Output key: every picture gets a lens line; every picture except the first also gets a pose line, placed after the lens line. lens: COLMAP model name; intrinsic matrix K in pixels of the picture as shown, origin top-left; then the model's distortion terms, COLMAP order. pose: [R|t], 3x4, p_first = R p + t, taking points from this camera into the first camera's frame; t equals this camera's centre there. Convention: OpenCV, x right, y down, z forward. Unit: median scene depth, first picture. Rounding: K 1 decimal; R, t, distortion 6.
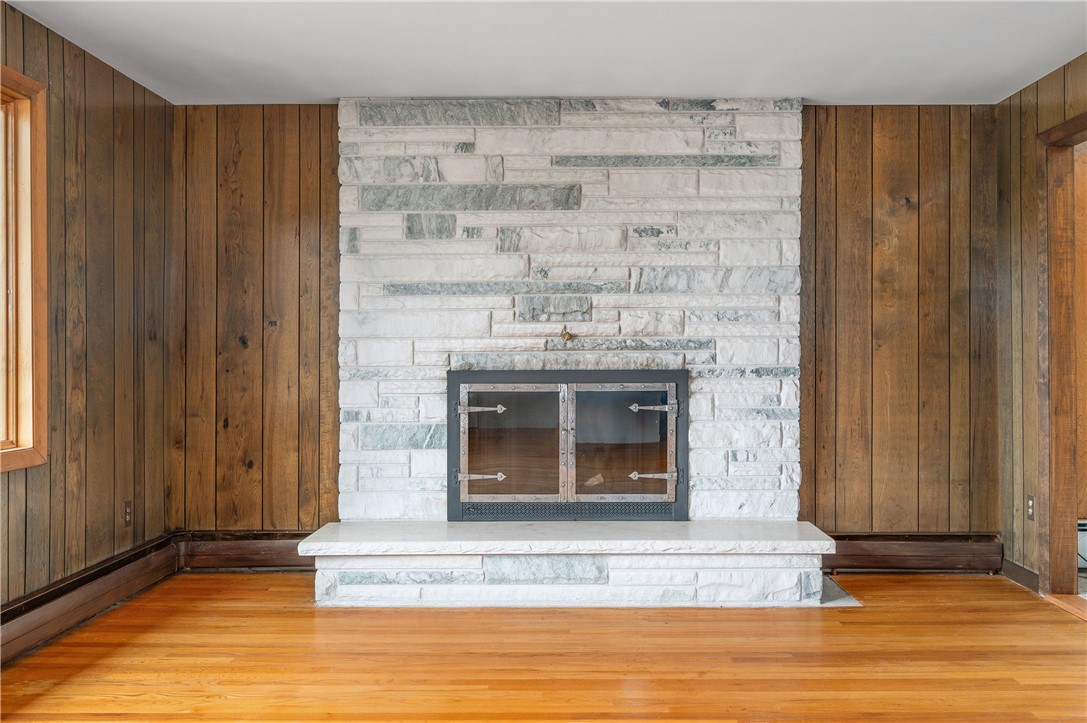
lens RADIAL K [[928.0, 0, 544.6], [0, 928.0, 364.0], [0, 0, 1]] dist [0.000802, -0.006535]
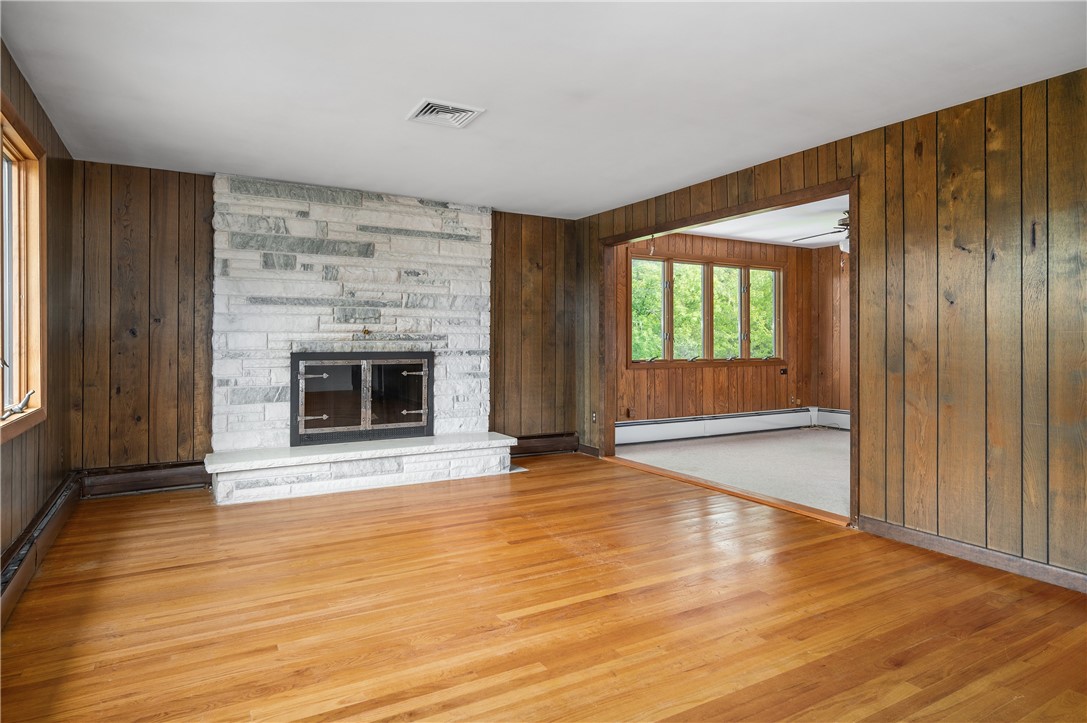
lens RADIAL K [[629.6, 0, 542.5], [0, 629.6, 352.8], [0, 0, 1]] dist [0.002926, 0.000313]
pose [[0.864269, -0.003904, 0.503015, -0.276303], [0.000028, 0.999970, 0.007713, -0.000942], [-0.503031, -0.006652, 0.864243, -0.157301]]
